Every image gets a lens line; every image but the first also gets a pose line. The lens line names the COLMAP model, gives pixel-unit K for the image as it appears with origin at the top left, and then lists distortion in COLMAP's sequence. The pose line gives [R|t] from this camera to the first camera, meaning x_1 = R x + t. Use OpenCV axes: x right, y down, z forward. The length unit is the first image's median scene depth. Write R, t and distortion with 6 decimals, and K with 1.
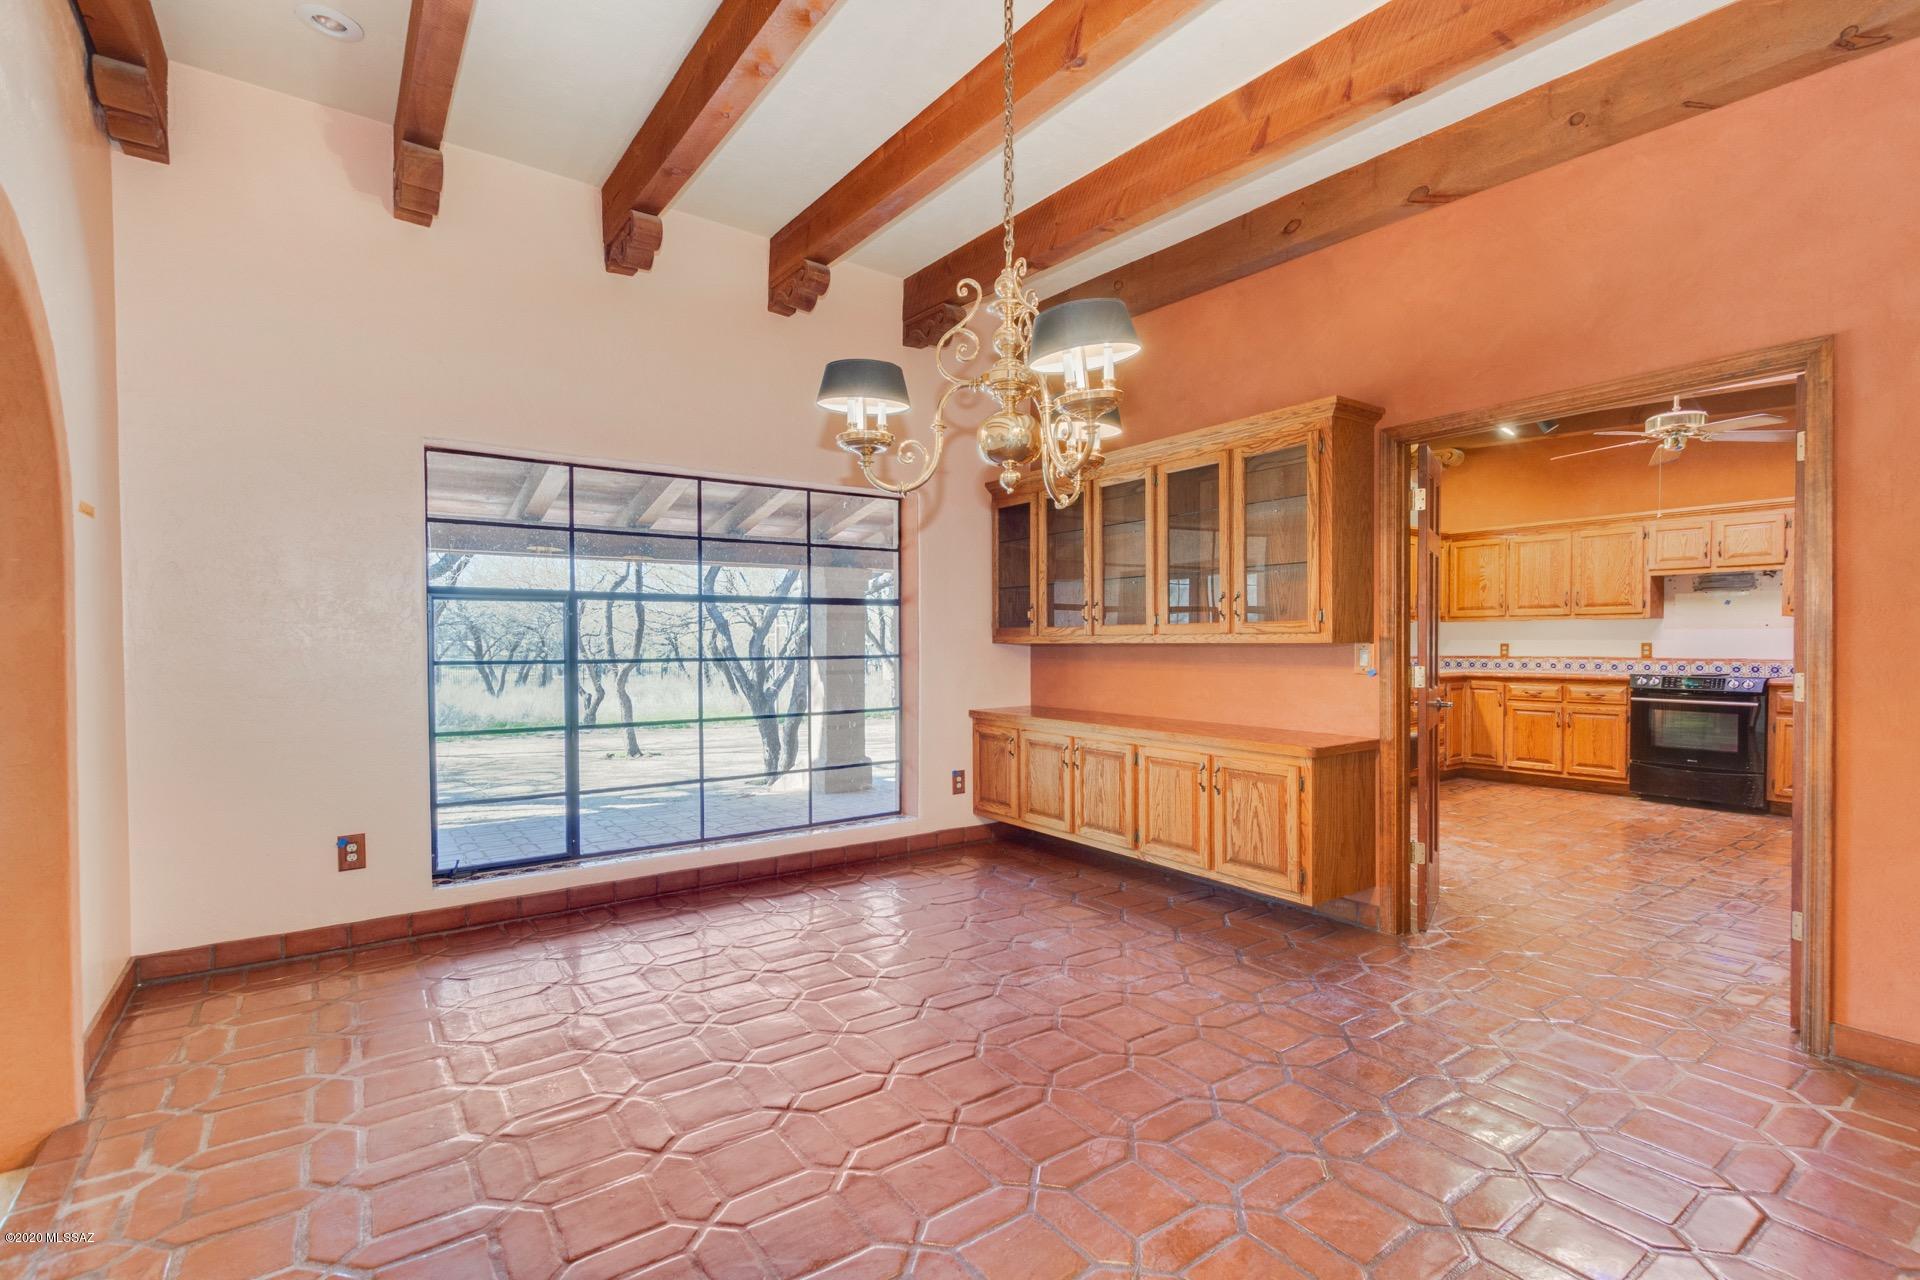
lens RADIAL K [[888.7, 0, 964.9], [0, 888.7, 657.5], [0, 0, 1]] dist [0.014348, -0.006356]
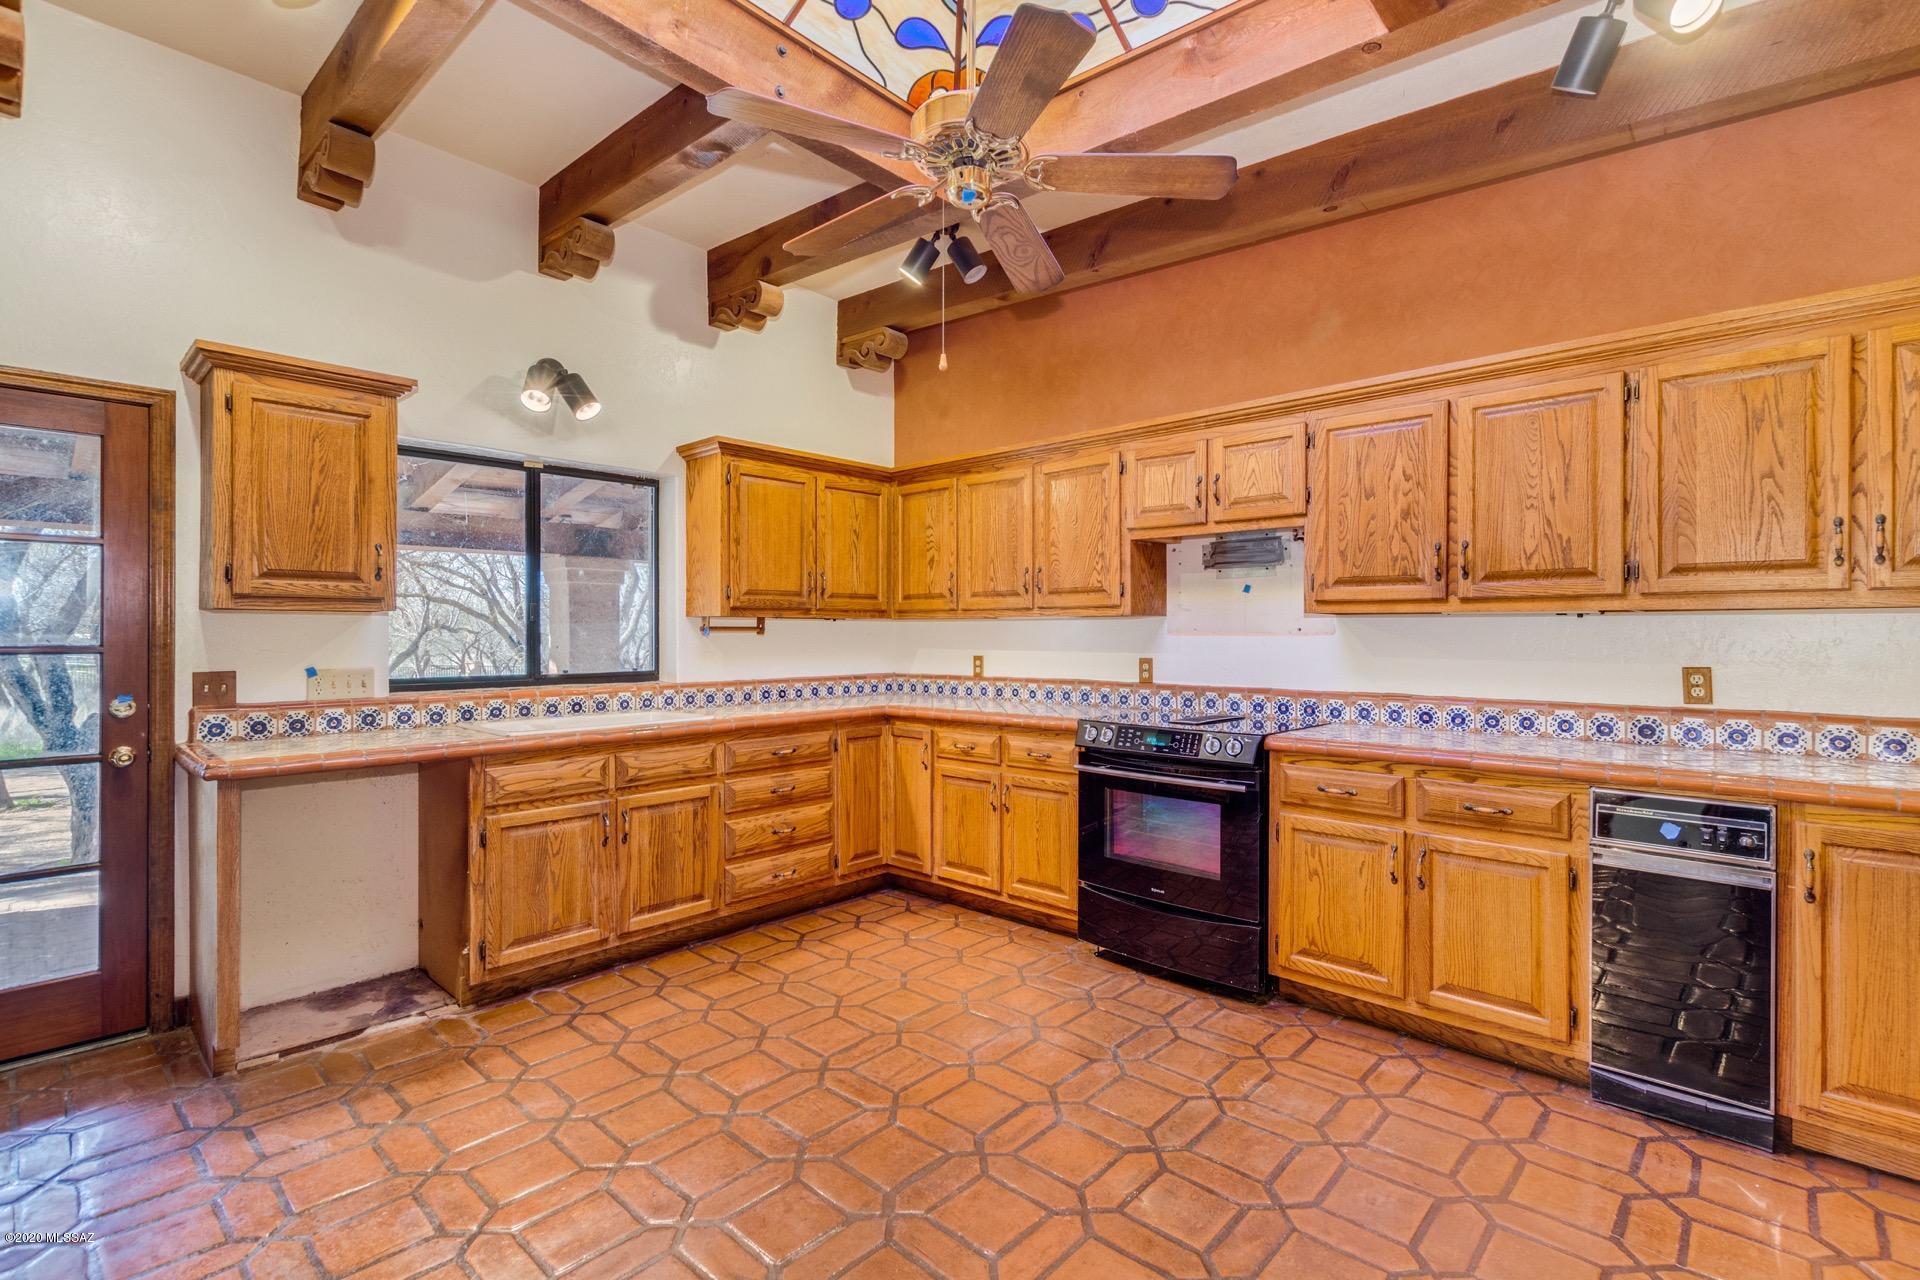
lens RADIAL K [[888.7, 0, 973.9], [0, 888.7, 634.5], [0, 0, 1]] dist [0.014348, -0.006356]
pose [[0.981567, 0.004299, 0.191071, 0.551340], [-0.000519, 0.999803, -0.019829, -0.020588], [-0.191118, 0.019364, 0.981376, 0.462419]]
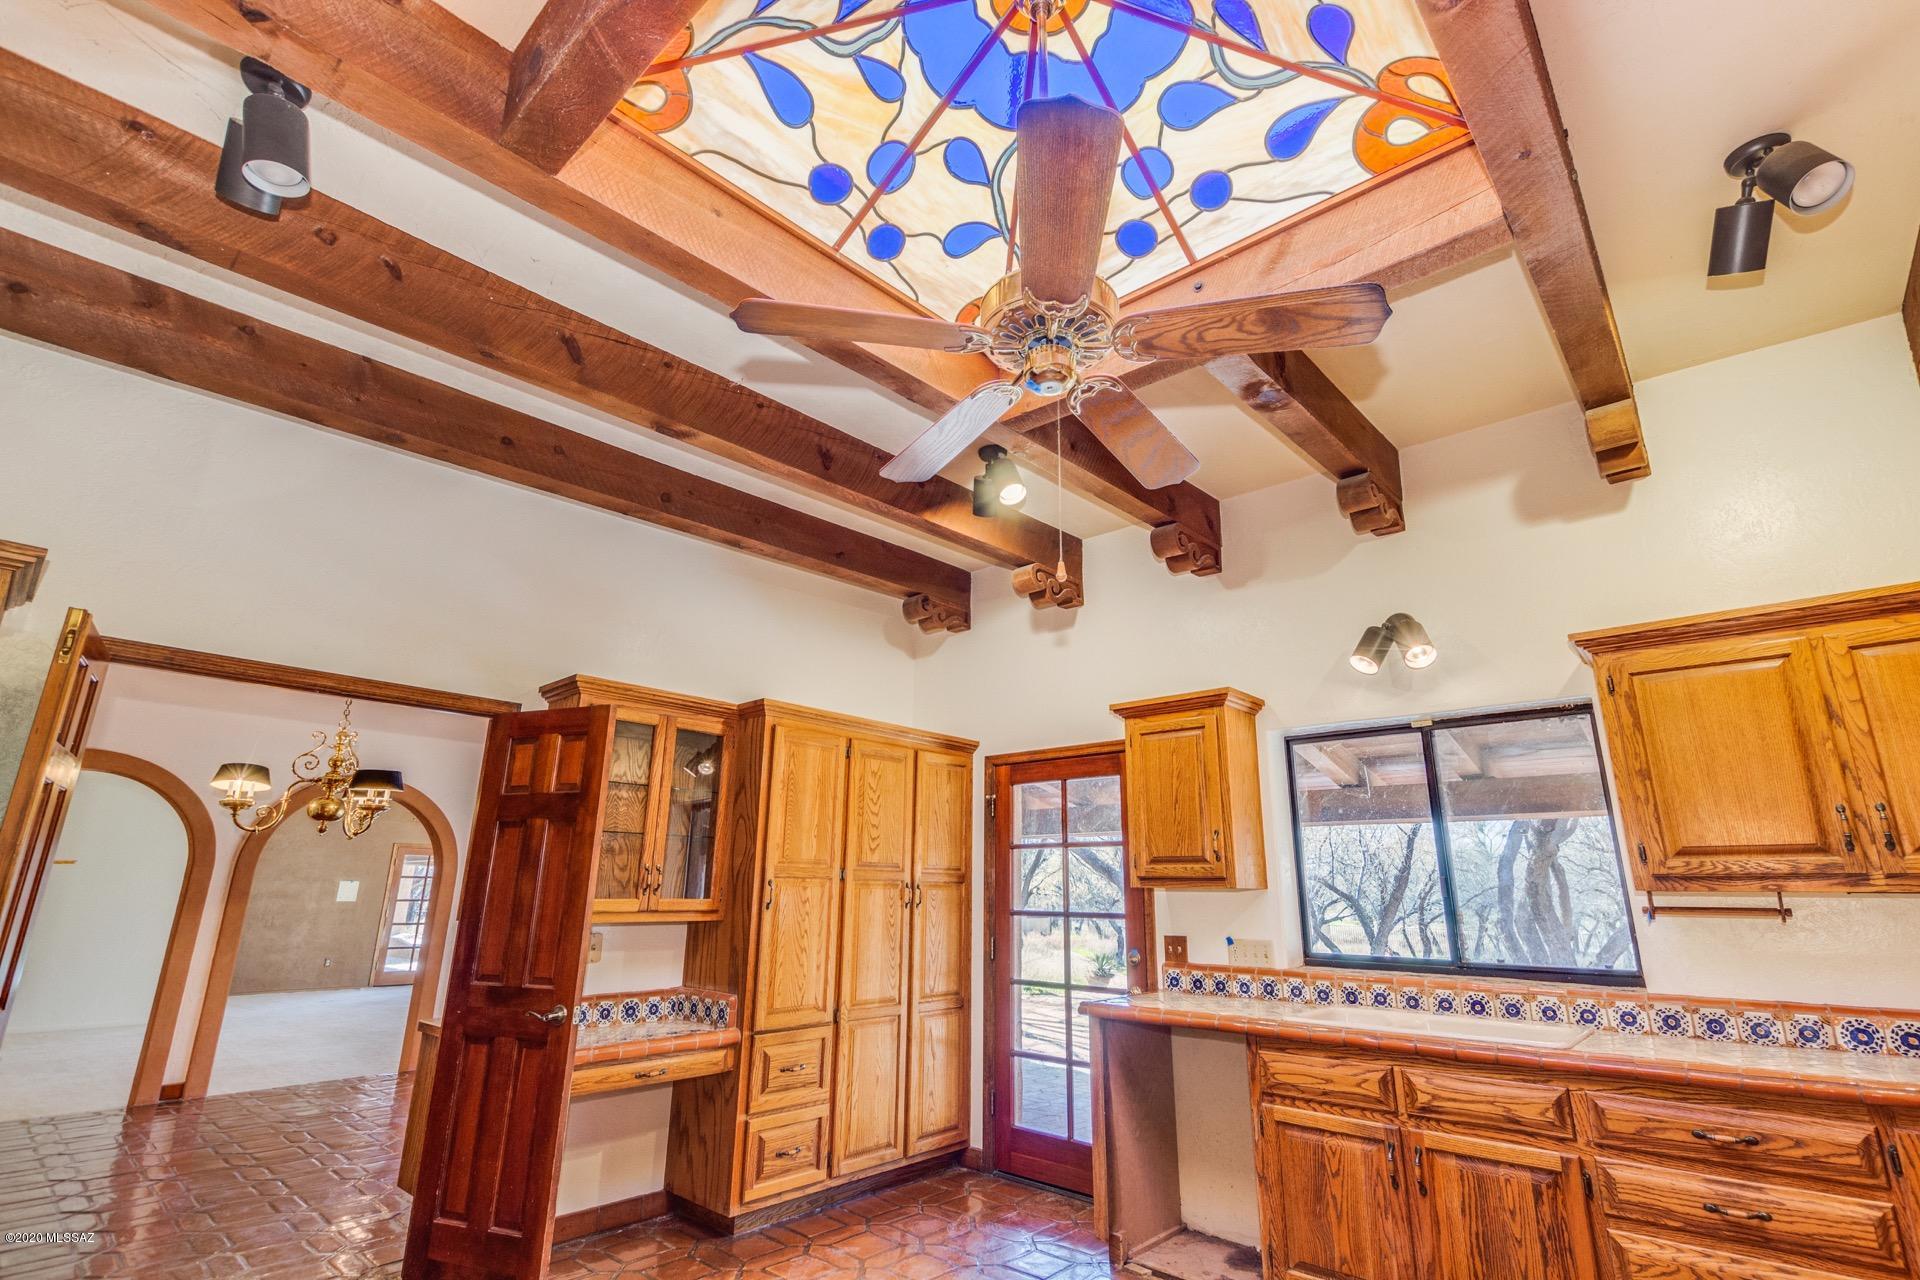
lens RADIAL K [[888.7, 0, 979.0], [0, 888.7, 654.6], [0, 0, 1]] dist [0.014348, -0.006356]
pose [[0.204002, -0.247235, -0.947237, 0.833911], [-0.030434, 0.965516, -0.258560, -0.033664], [0.978497, 0.081575, 0.189443, 0.701944]]
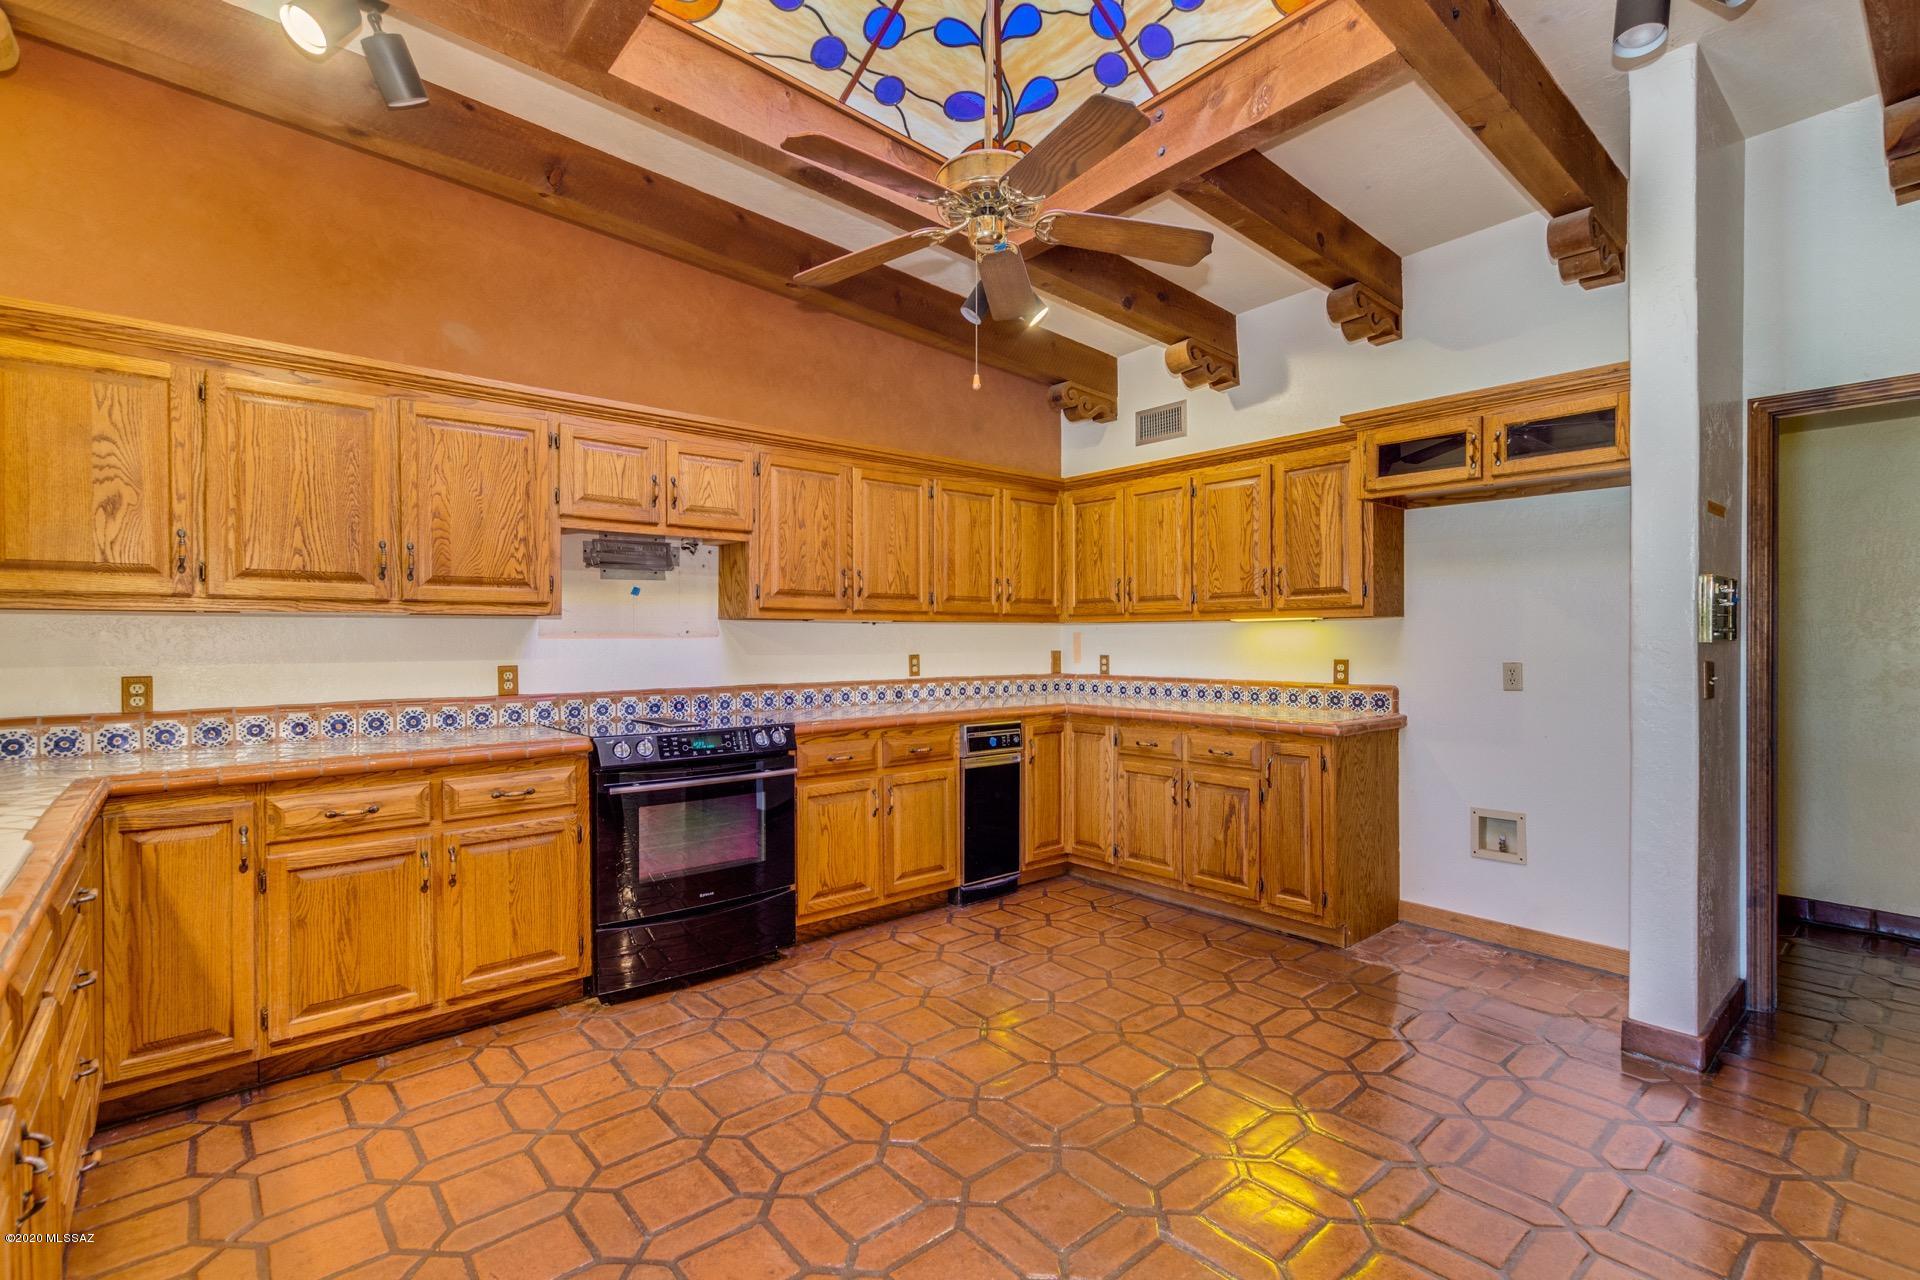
lens RADIAL K [[888.7, 0, 965.1], [0, 888.7, 648.0], [0, 0, 1]] dist [0.014348, -0.006356]
pose [[-0.083085, -0.010740, 0.996485, 0.263710], [0.022240, 0.999673, 0.012629, -0.027016], [-0.996294, 0.023211, -0.082819, 0.805350]]
